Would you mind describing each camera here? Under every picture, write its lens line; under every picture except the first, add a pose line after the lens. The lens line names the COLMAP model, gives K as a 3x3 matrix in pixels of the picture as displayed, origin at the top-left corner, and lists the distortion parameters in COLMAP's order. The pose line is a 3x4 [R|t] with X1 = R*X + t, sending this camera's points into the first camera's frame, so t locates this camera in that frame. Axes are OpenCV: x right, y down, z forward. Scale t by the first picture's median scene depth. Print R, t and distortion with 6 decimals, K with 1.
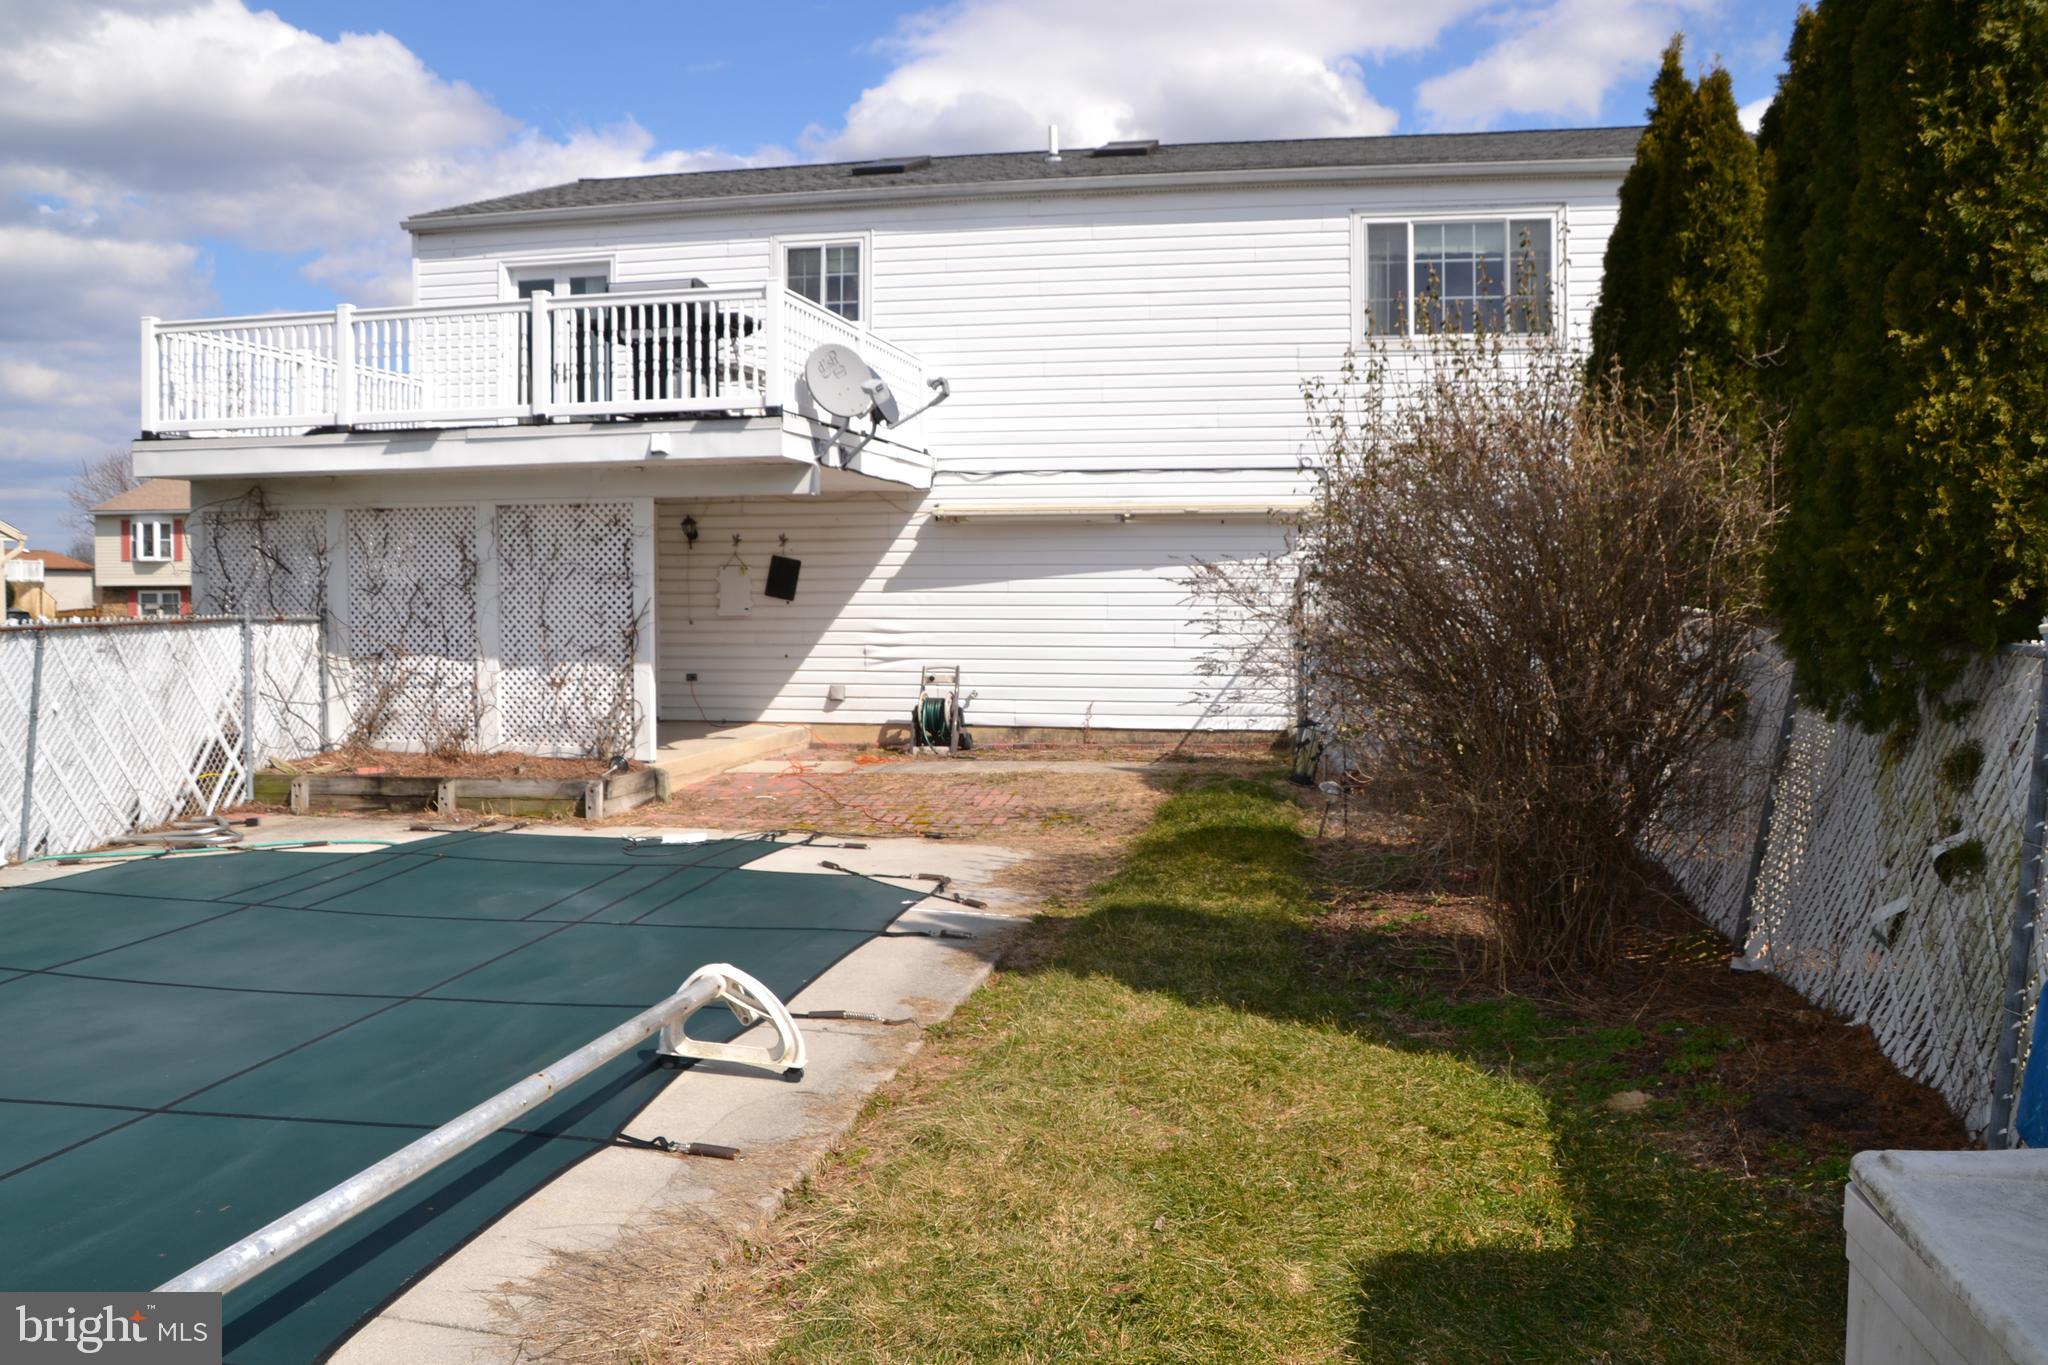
lens RADIAL K [[1644.0, 0, 1030.2], [0, 1644.0, 637.4], [0, 0, 1]] dist [-0.140225, 0.118147]
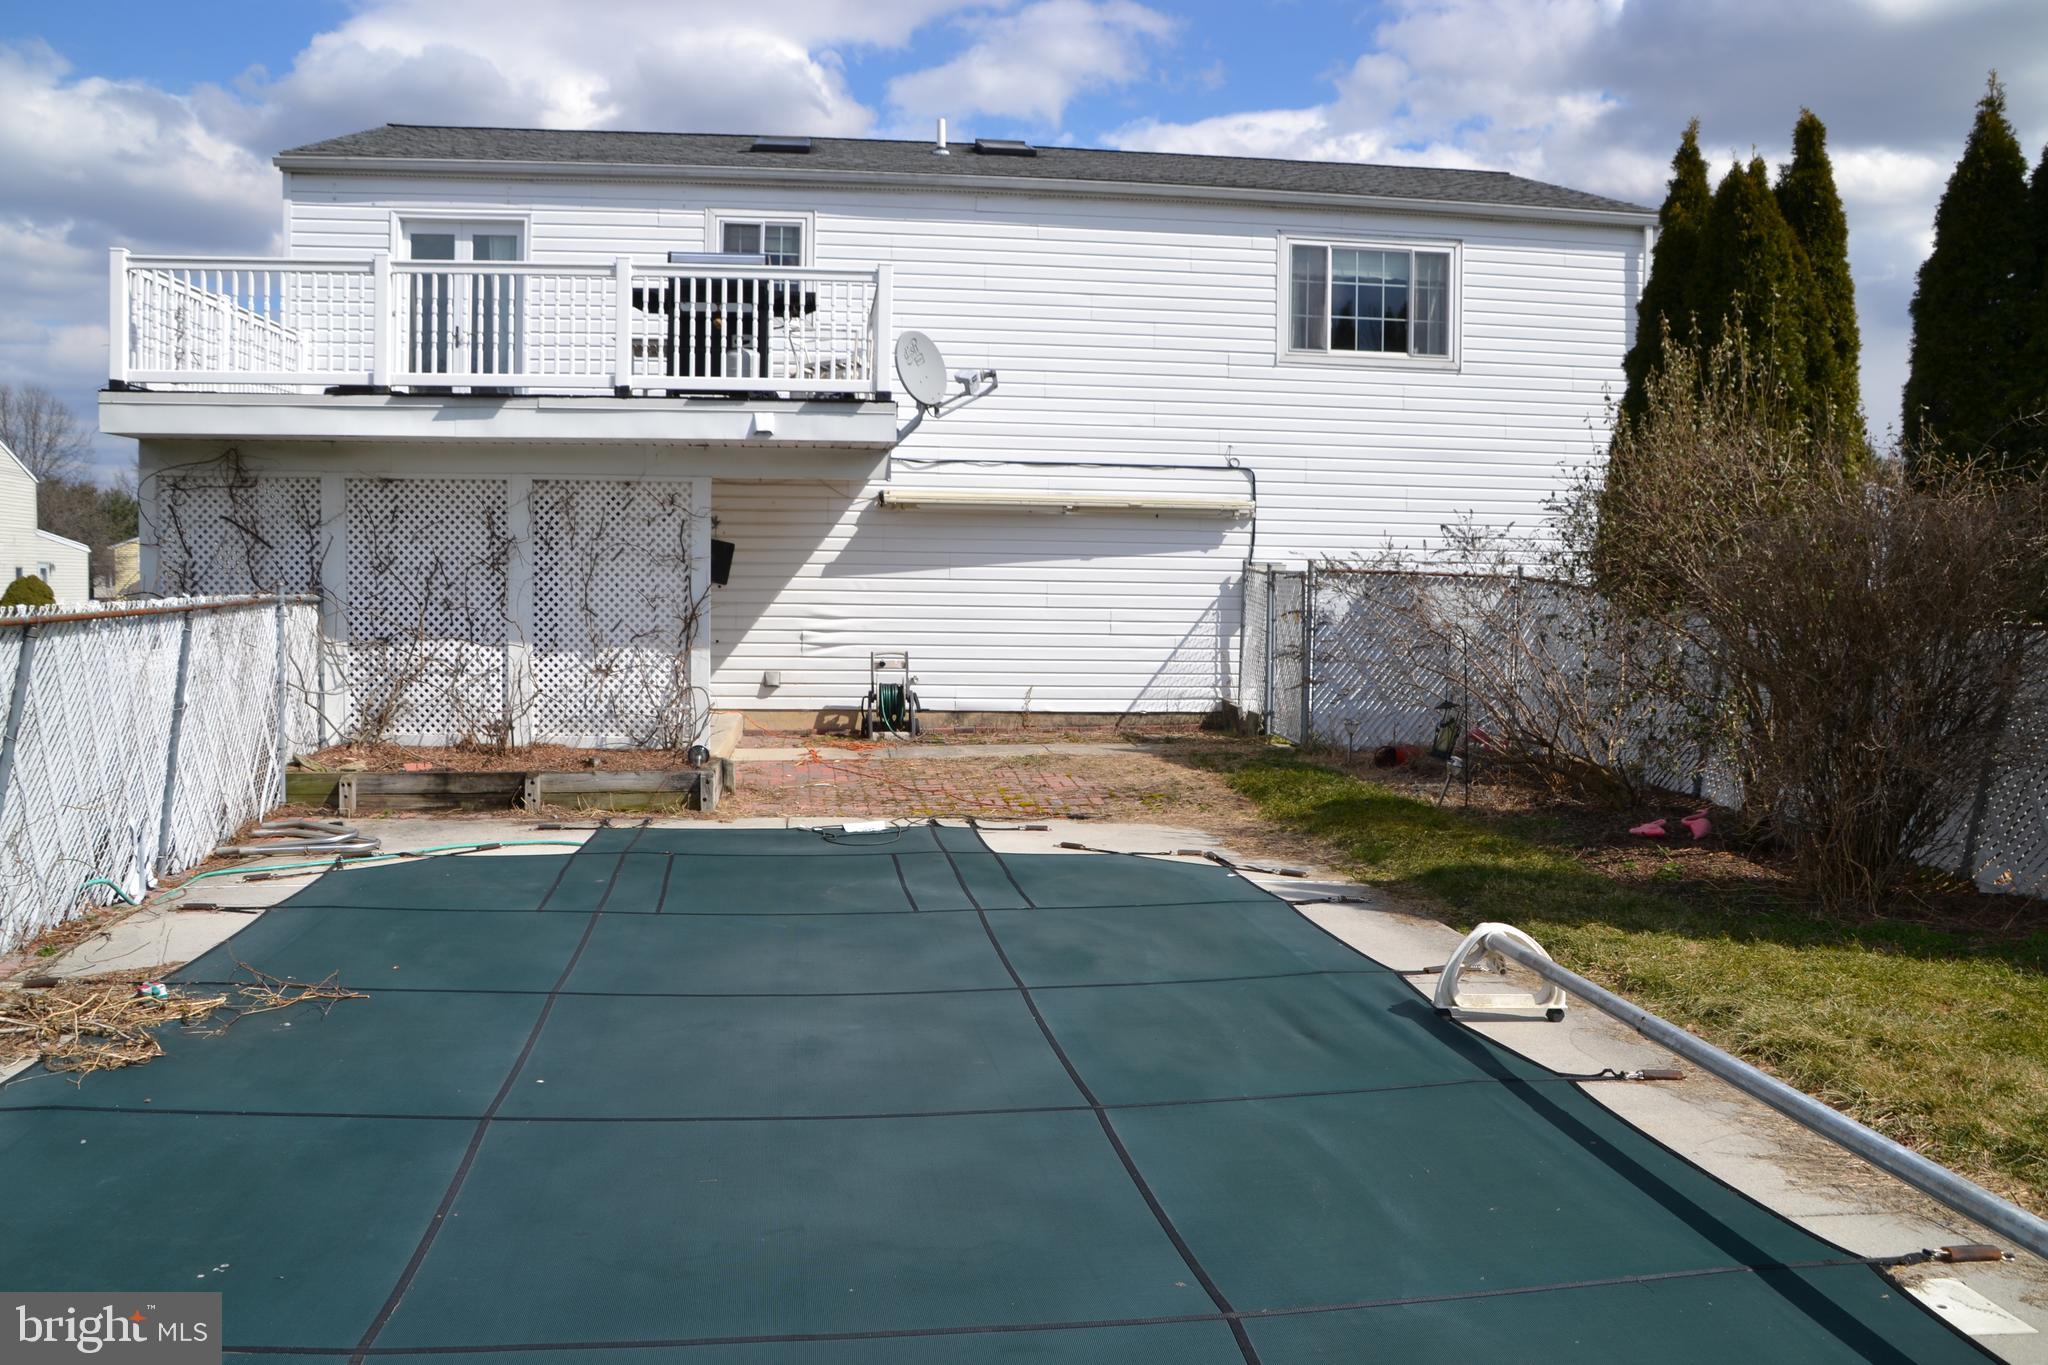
lens RADIAL K [[1644.0, 0, 1030.2], [0, 1644.0, 637.4], [0, 0, 1]] dist [-0.140225, 0.118147]
pose [[0.949758, 0.003586, 0.312966, -0.347155], [-0.006500, 0.999945, 0.008267, -0.000281], [-0.312919, -0.009886, 0.949728, 0.021876]]
